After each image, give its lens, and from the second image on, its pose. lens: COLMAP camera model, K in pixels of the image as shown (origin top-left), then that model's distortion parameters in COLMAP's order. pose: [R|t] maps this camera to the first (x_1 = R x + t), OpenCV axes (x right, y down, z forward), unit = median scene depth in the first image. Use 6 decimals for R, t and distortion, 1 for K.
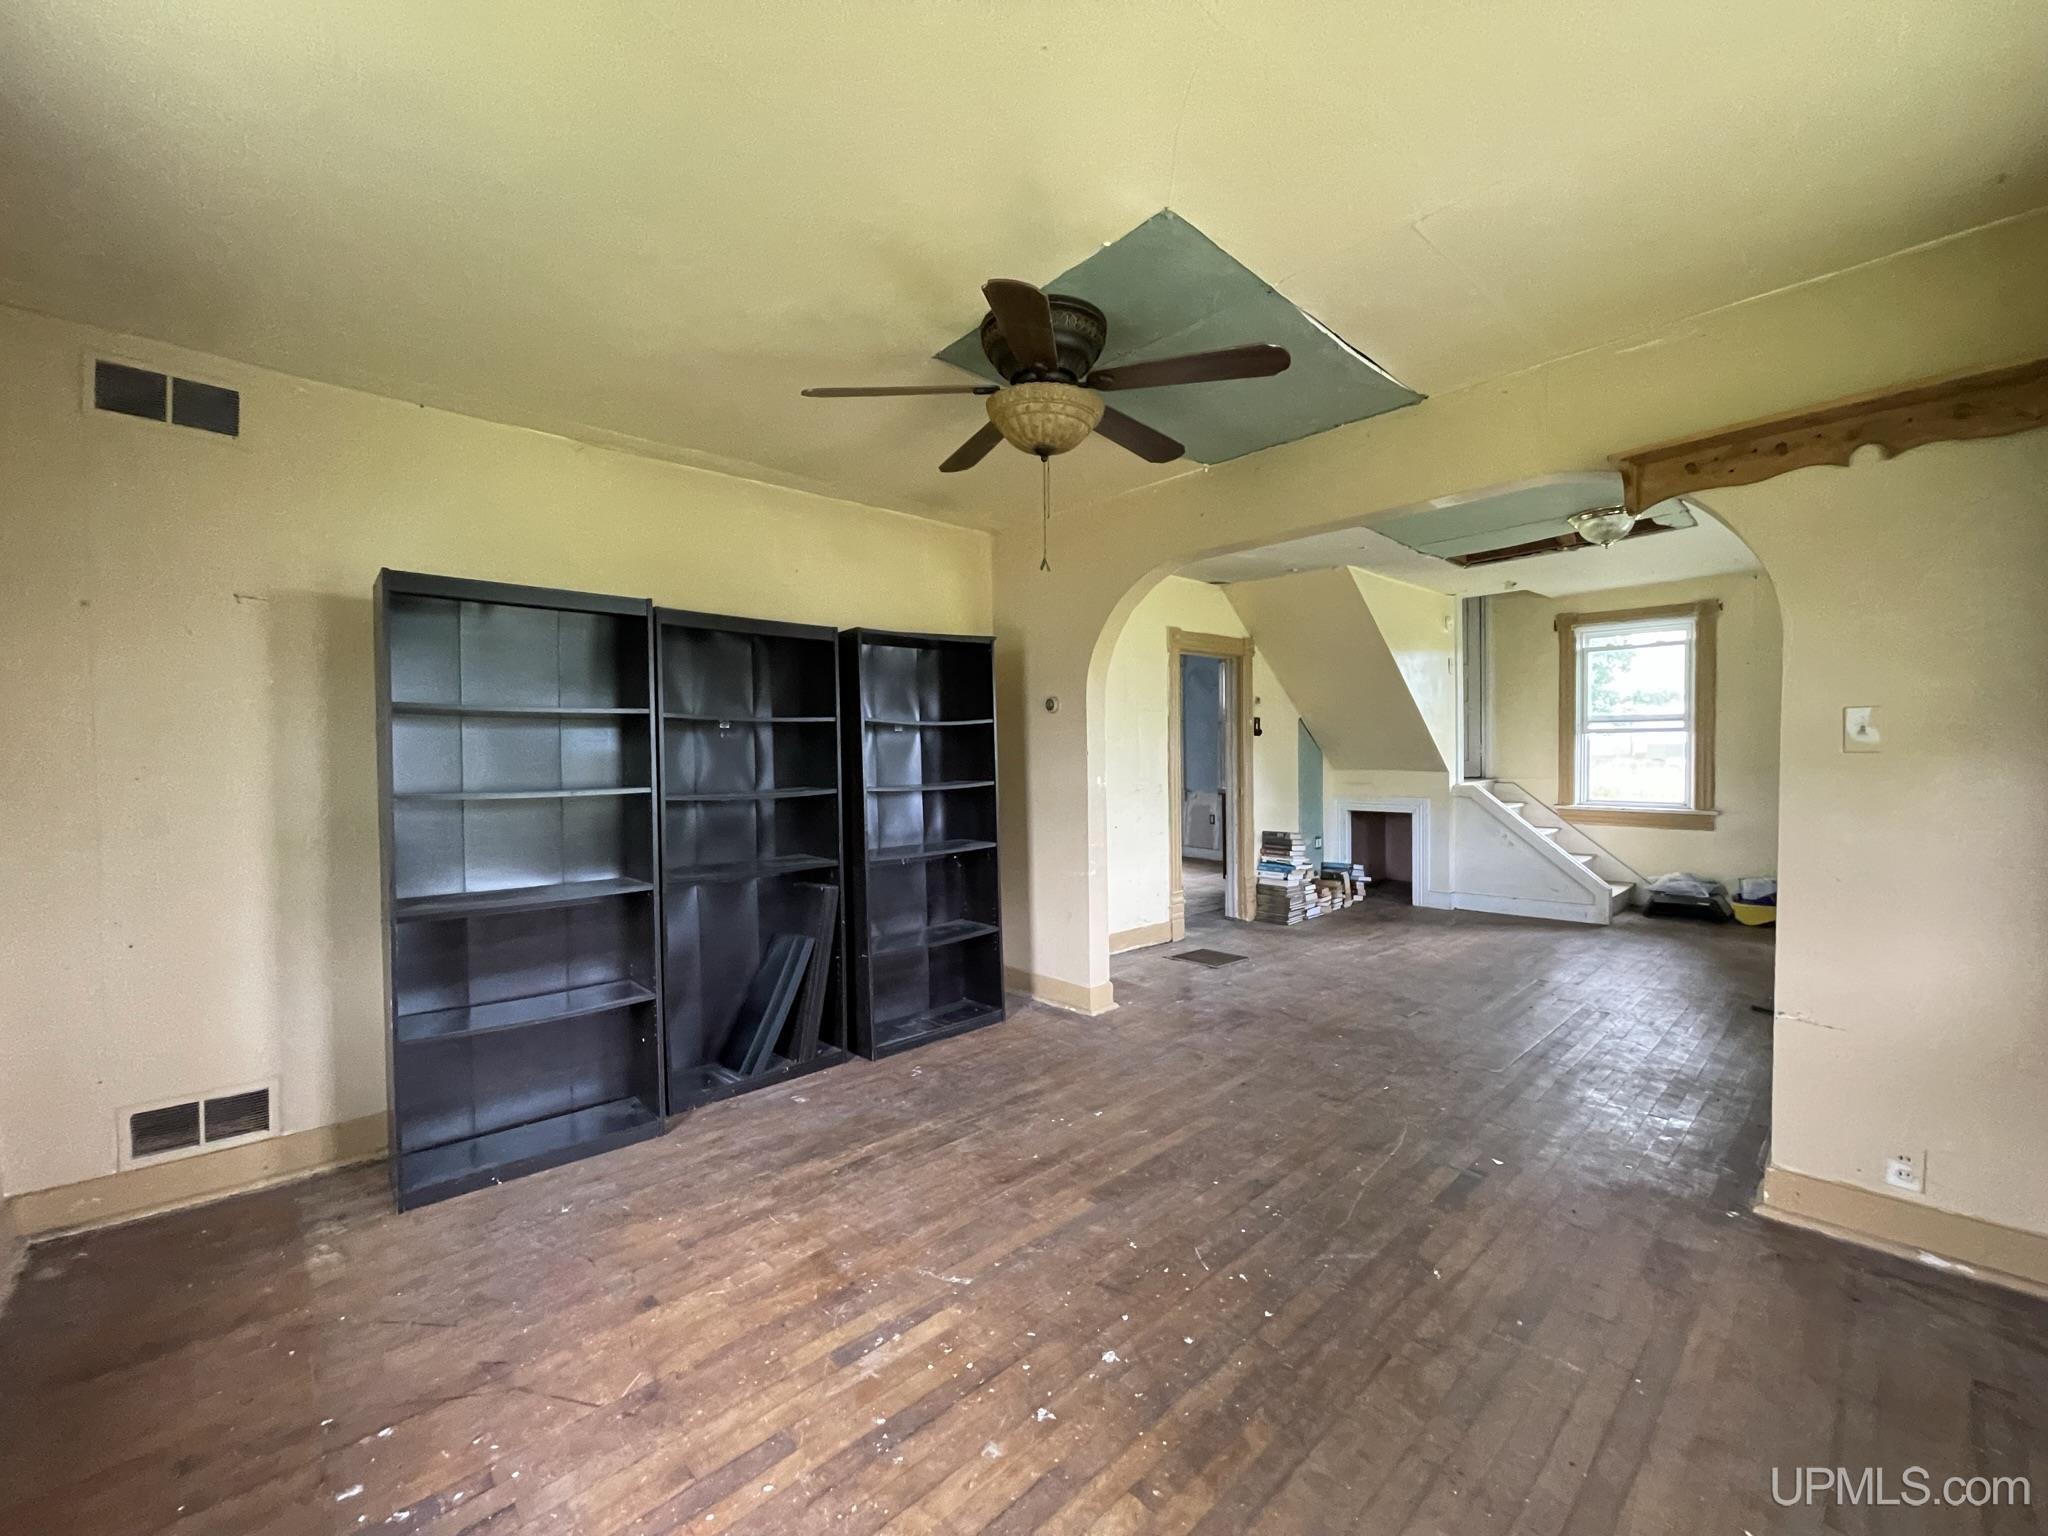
lens RADIAL K [[825.7, 0, 1020.1], [0, 825.7, 770.3], [0, 0, 1]] dist [-0.012646, 0.005645]
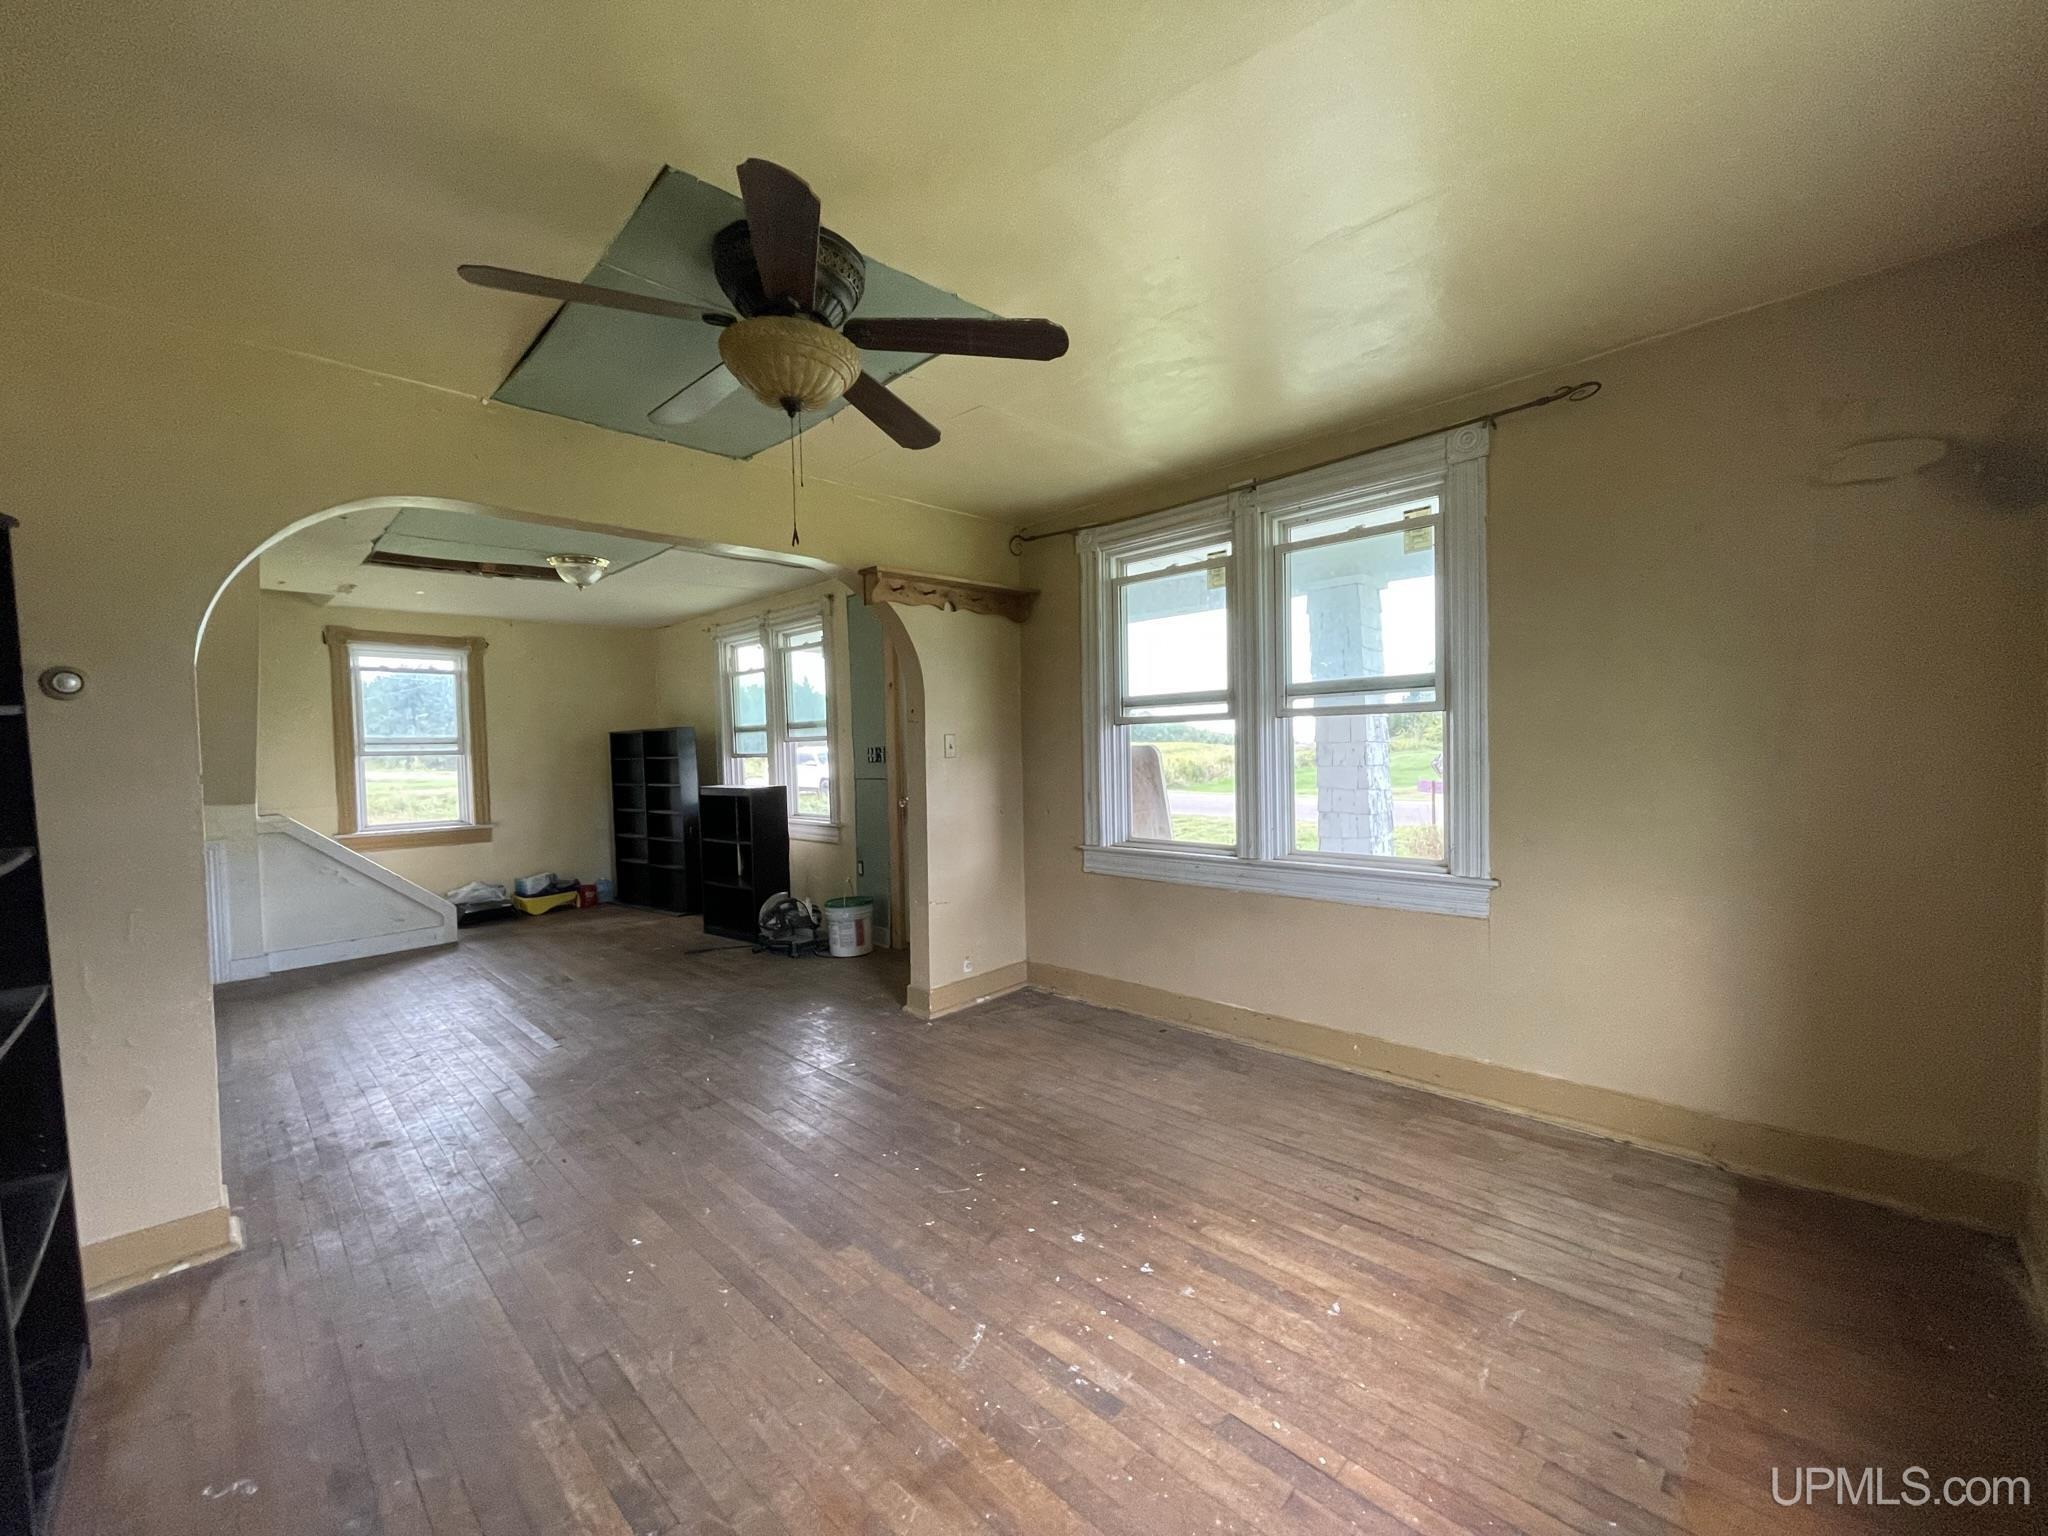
lens RADIAL K [[825.7, 0, 1020.1], [0, 825.7, 770.3], [0, 0, 1]] dist [-0.012646, 0.005645]
pose [[-0.046737, -0.012479, 0.998829, -0.945608], [0.050853, 0.998596, 0.014856, -0.012819], [-0.997612, 0.051488, -0.046037, 0.933986]]
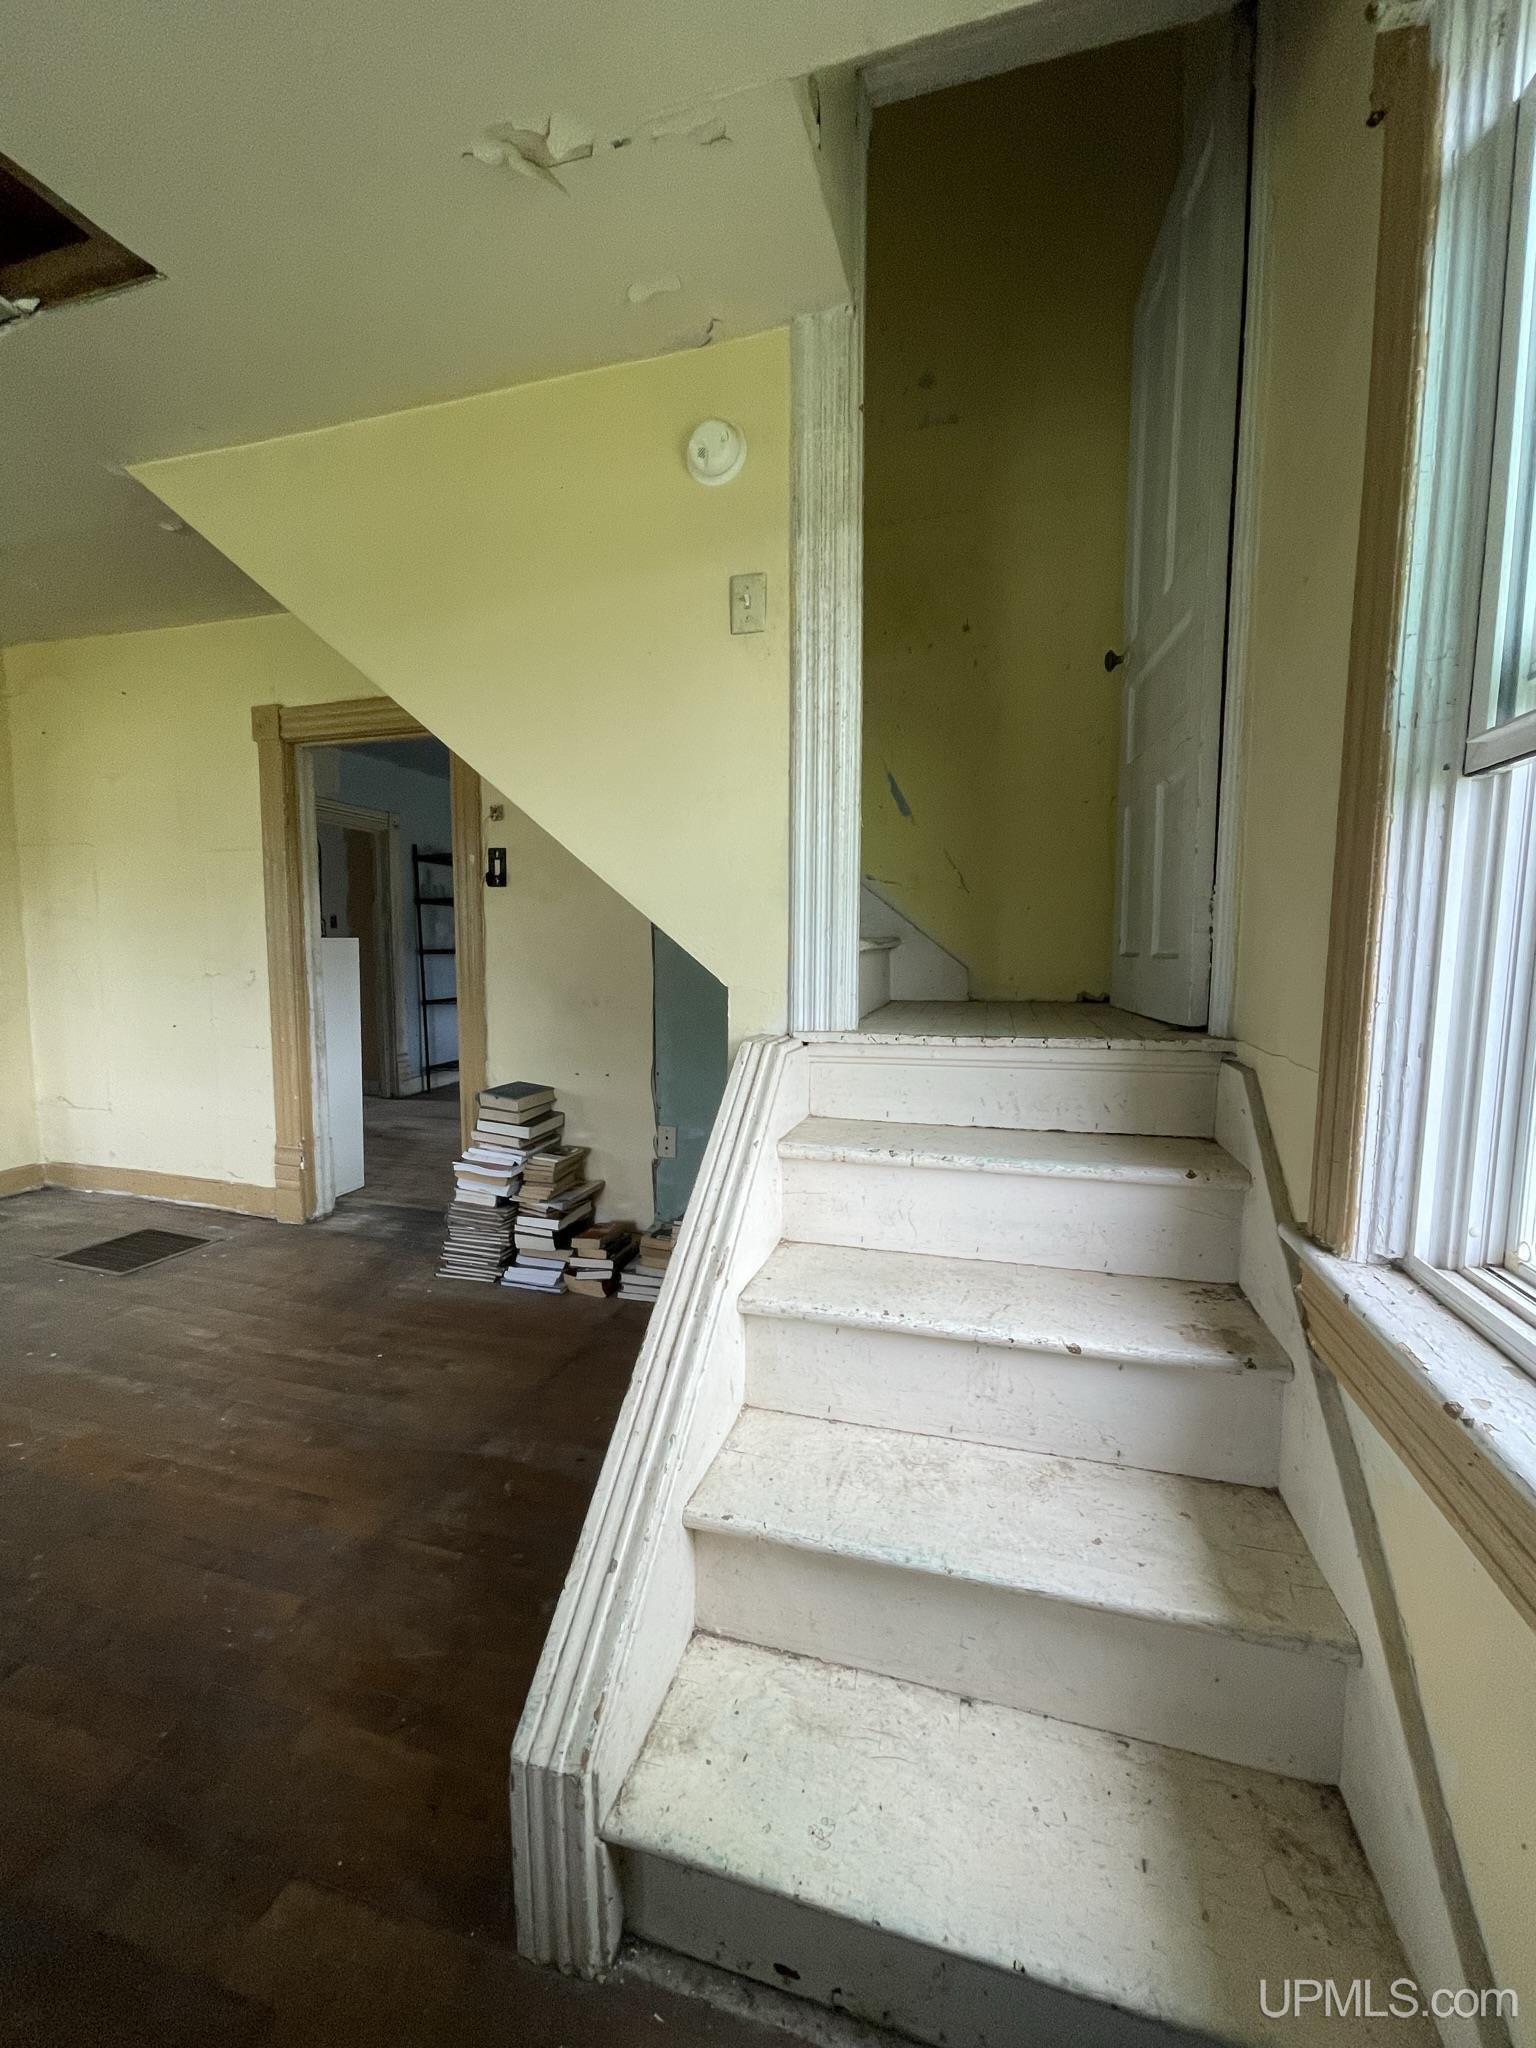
lens RADIAL K [[825.7, 0, 759.4], [0, 825.7, 1025.1], [0, 0, 1]] dist [-0.012646, 0.005645]
pose [[0.516571, 0.109177, -0.849255, 2.465095], [-0.029757, 0.993528, 0.109624, -0.058657], [0.855727, -0.031357, 0.516476, 2.741929]]
